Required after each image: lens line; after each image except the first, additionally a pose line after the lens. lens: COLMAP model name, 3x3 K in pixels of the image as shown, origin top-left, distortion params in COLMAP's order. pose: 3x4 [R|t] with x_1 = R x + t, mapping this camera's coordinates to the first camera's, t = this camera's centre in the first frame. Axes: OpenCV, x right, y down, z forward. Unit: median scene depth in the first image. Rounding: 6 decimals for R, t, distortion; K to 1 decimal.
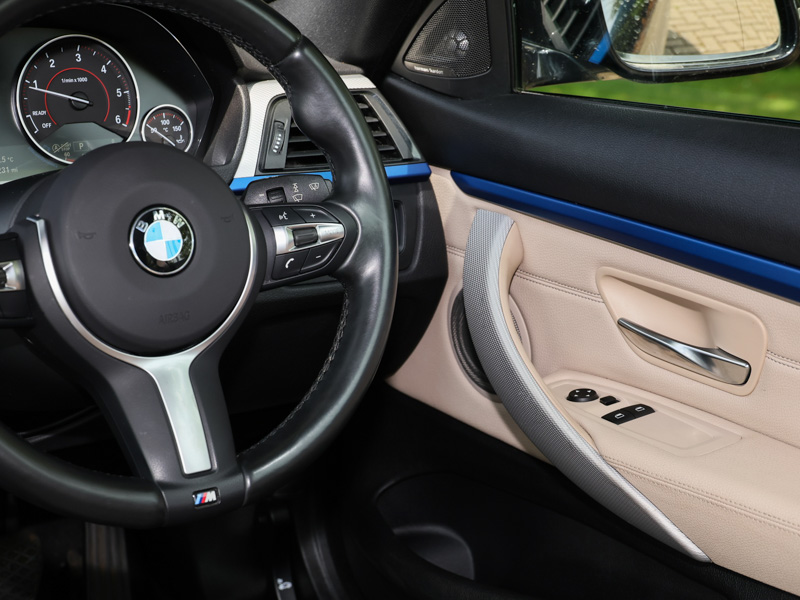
lens RADIAL K [[1642.0, 0, 399.5], [0, 1642.0, 300.6], [0, 0, 1]] dist [-0.011146, 0.000000]
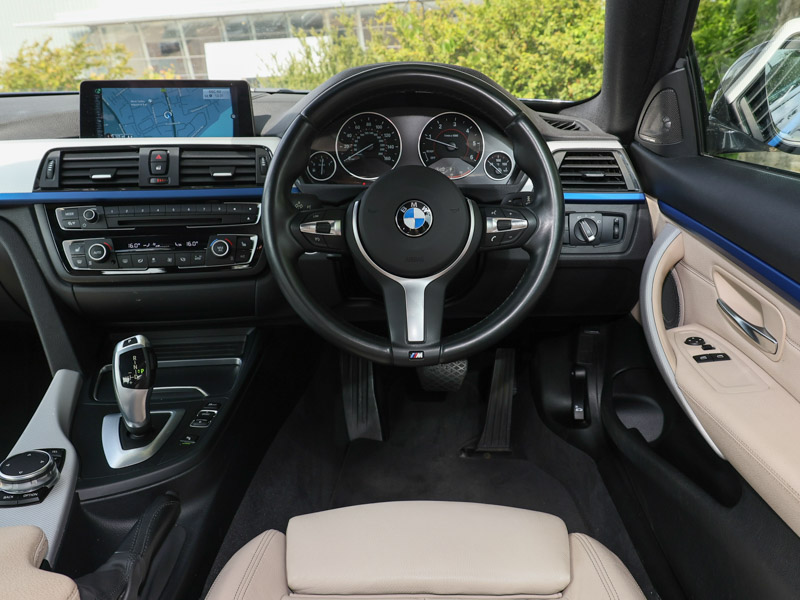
lens RADIAL K [[722.4, 0, 408.3], [0, 722.4, 293.1], [0, 0, 1]] dist [0.011913, 0.013419]
pose [[0.836147, 0.154552, -0.526281, 0.282793], [-0.121346, 0.987830, 0.097302, -0.029505], [0.534915, -0.017497, 0.844725, 0.268681]]
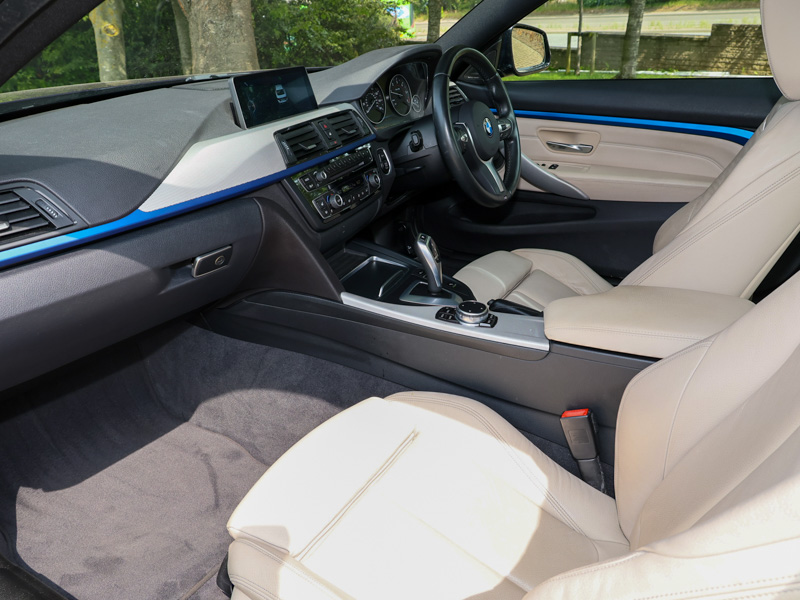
lens RADIAL K [[623.2, 0, 400.2], [0, 623.2, 302.3], [0, 0, 1]] dist [-0.001699, 0.004722]
pose [[0.896548, -0.226459, 0.380680, -0.857393], [0.155293, 0.965578, 0.208670, 0.017890], [-0.414831, -0.127965, 0.900855, -0.186905]]
